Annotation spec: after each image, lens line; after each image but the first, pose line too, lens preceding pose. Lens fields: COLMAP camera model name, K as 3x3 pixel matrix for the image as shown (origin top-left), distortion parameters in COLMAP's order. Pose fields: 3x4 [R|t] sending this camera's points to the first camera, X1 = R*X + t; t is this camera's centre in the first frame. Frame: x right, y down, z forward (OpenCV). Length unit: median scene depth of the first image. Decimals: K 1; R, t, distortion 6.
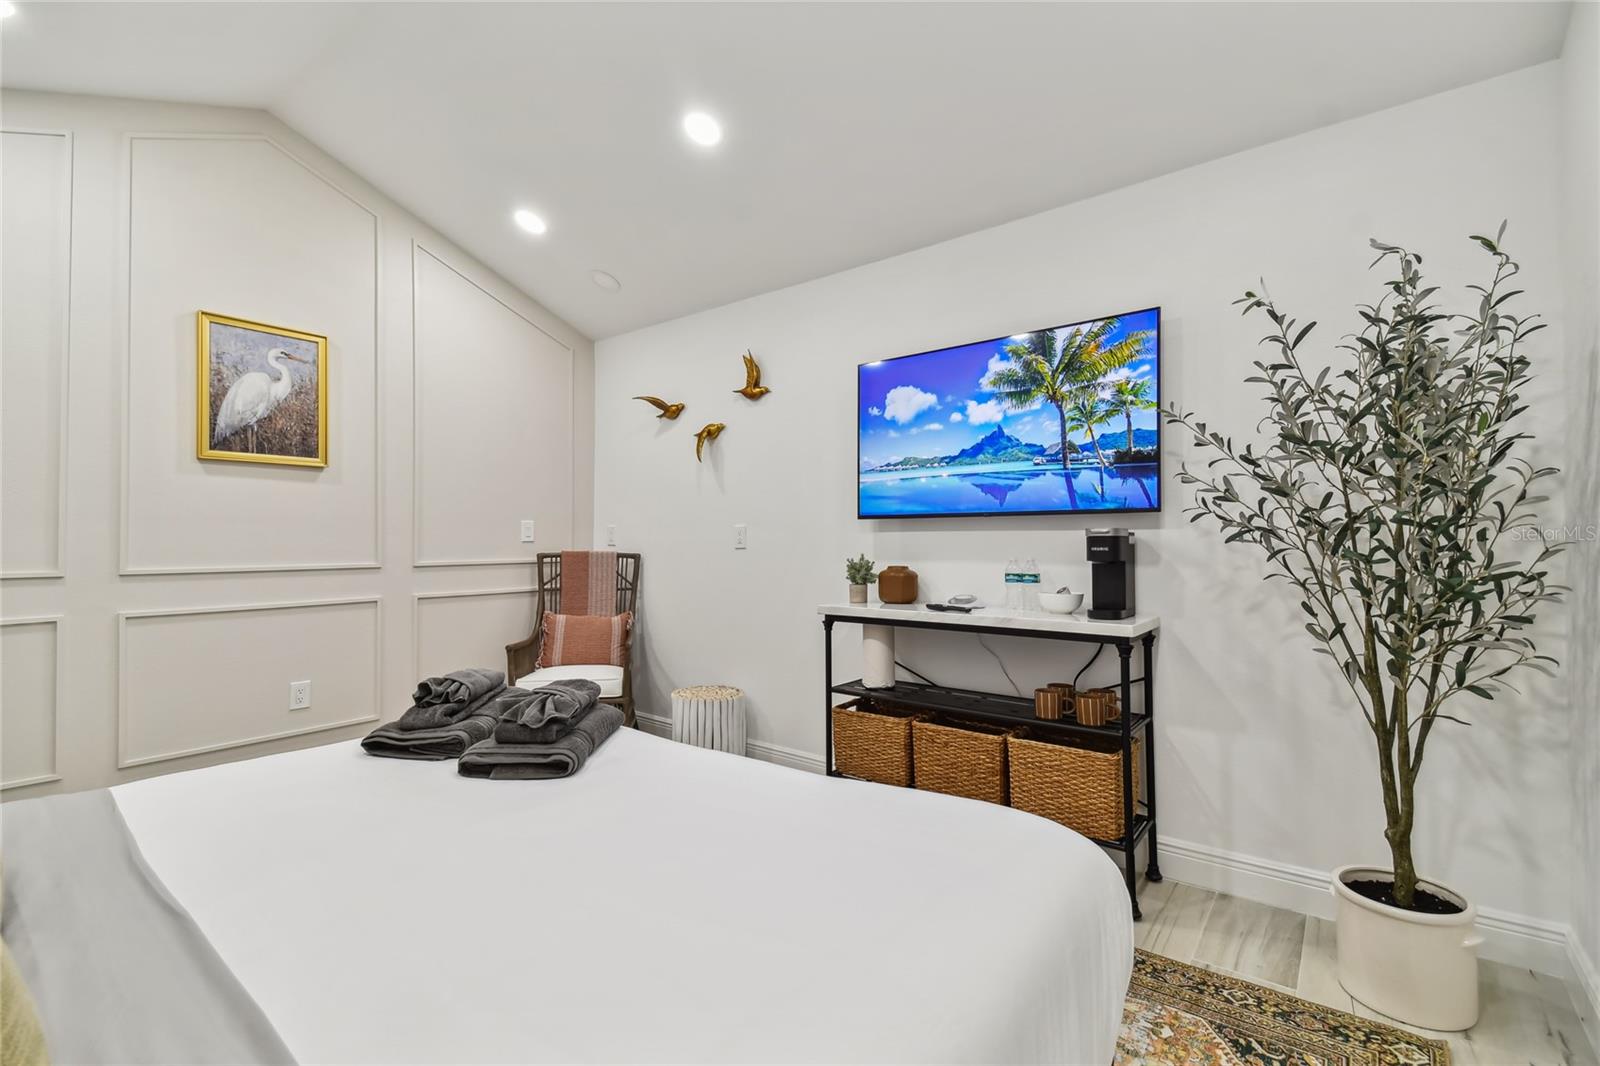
lens RADIAL K [[696.0, 0, 800.8], [0, 696.0, 539.5], [0, 0, 1]] dist [0.001513, -0.000383]
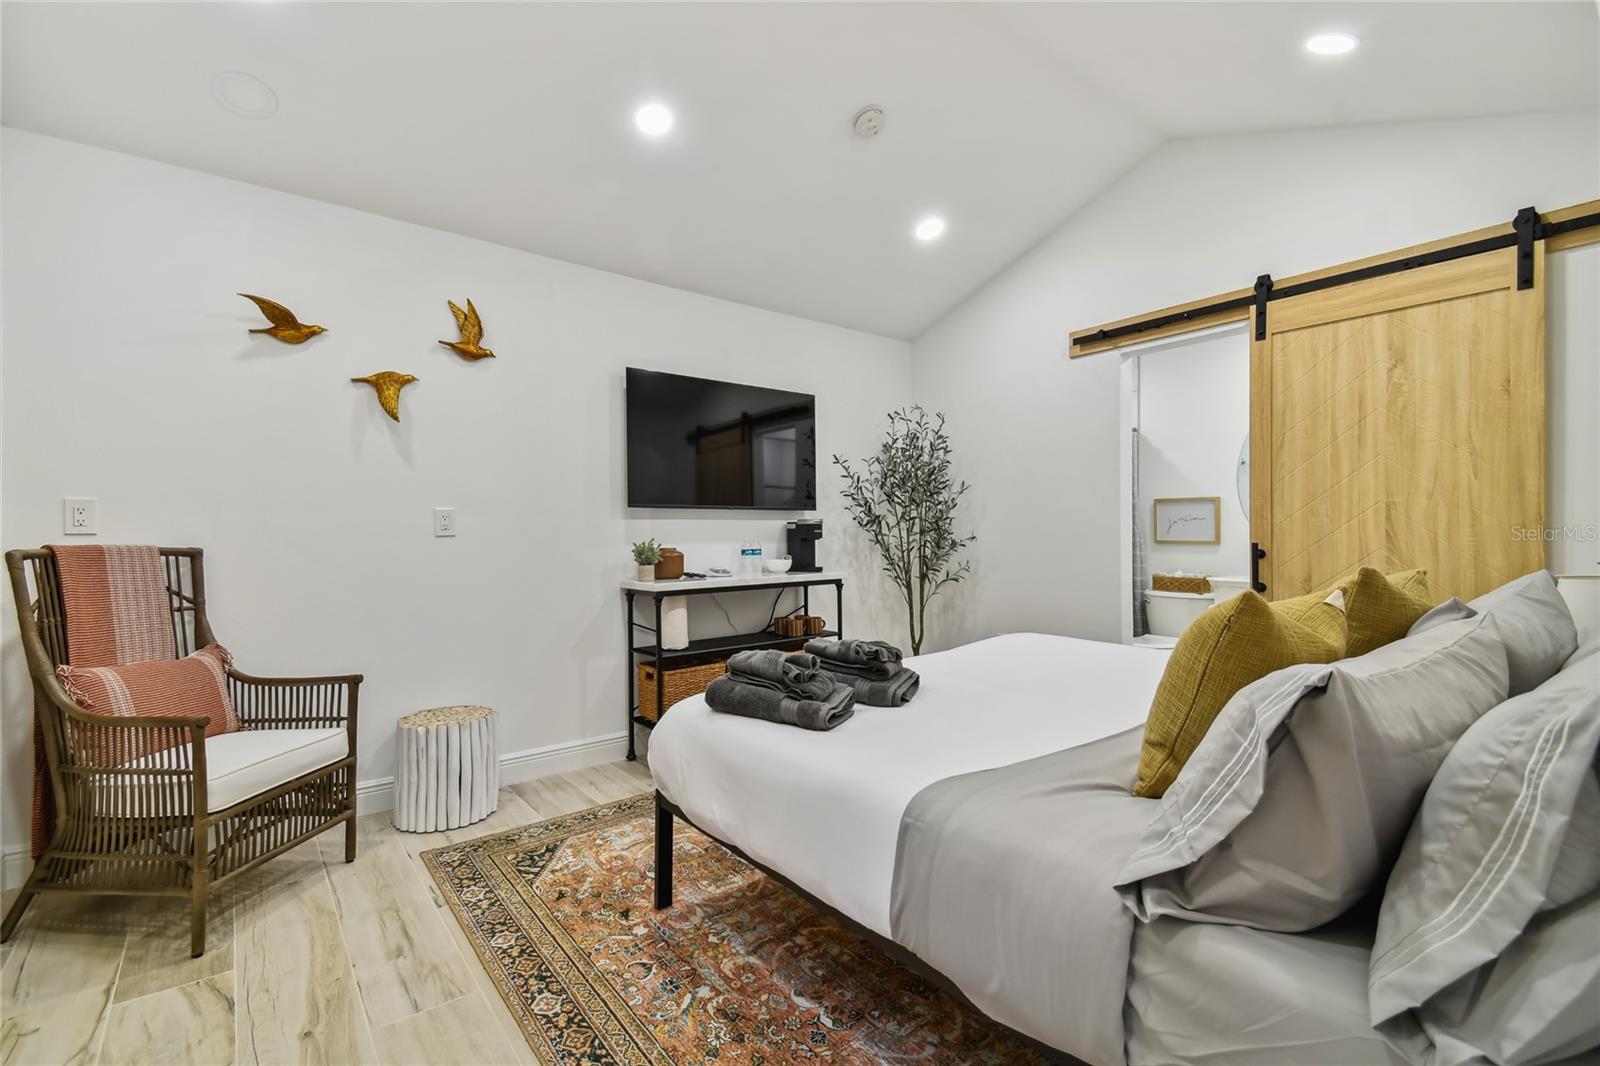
lens RADIAL K [[692.4, 0, 800.0], [0, 692.4, 533.0], [0, 0, 1]] dist [0.000469, 0.000028]
pose [[0.211220, -0.005507, 0.977423, -1.525468], [0.001152, 0.999985, 0.005385, 0.010418], [-0.977438, -0.000011, 0.211223, 0.817898]]
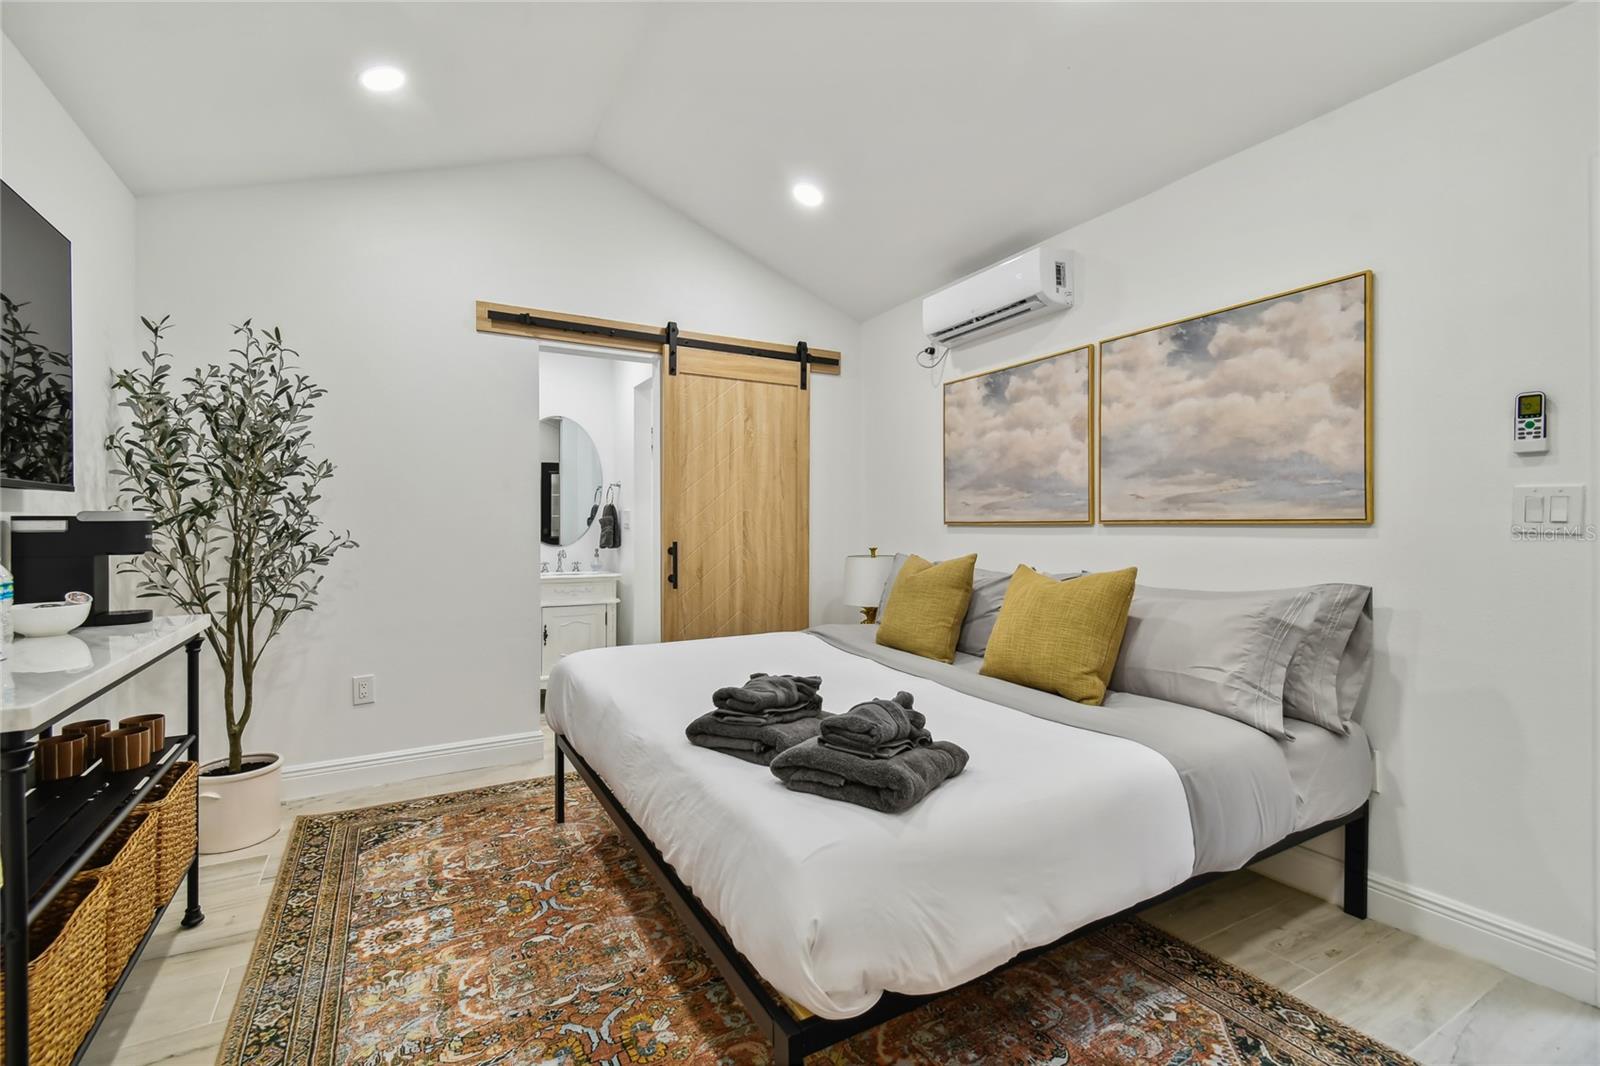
lens RADIAL K [[684.1, 0, 797.9], [0, 684.1, 510.9], [0, 0, 1]] dist [0.001533, -0.000029]
pose [[-0.931511, 0.011787, 0.363521, -0.716816], [0.000850, 0.999543, -0.030231, 0.013212], [-0.363711, -0.027852, -0.931095, 1.801836]]
